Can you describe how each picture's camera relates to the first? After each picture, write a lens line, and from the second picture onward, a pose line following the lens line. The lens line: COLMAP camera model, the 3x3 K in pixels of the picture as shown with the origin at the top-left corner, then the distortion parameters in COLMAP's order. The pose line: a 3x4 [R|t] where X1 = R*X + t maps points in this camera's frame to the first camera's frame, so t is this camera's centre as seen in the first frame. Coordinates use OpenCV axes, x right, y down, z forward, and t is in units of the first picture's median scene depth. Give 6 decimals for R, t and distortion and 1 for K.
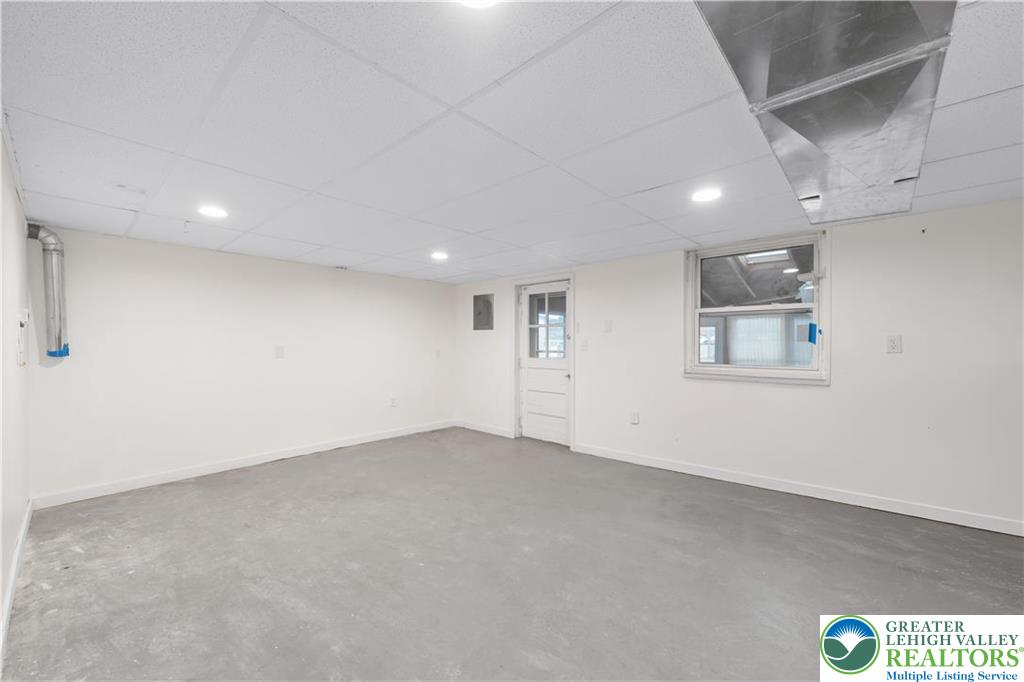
lens RADIAL K [[389.7, 0, 512.0], [0, 389.7, 341.0], [0, 0, 1]] dist [-0.000555, -0.000217]
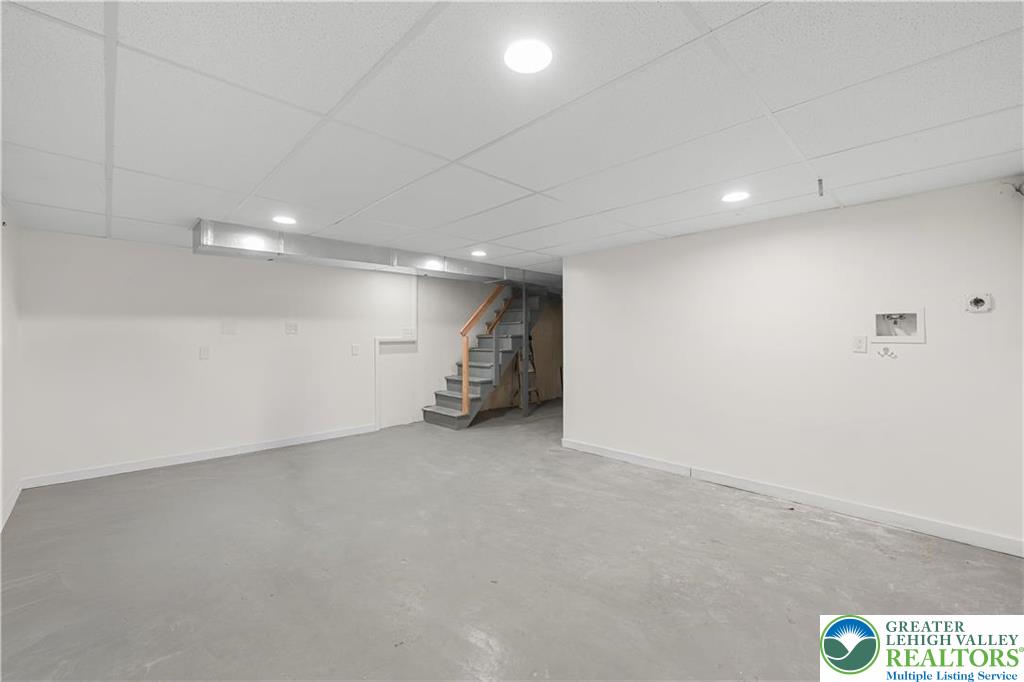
lens RADIAL K [[389.7, 0, 512.0], [0, 389.7, 341.0], [0, 0, 1]] dist [-0.000555, -0.000217]
pose [[-0.998307, 0.007933, 0.057619, -0.297646], [0.009451, 0.999614, 0.026121, -0.013926], [-0.057390, 0.026622, -0.997997, 2.121477]]
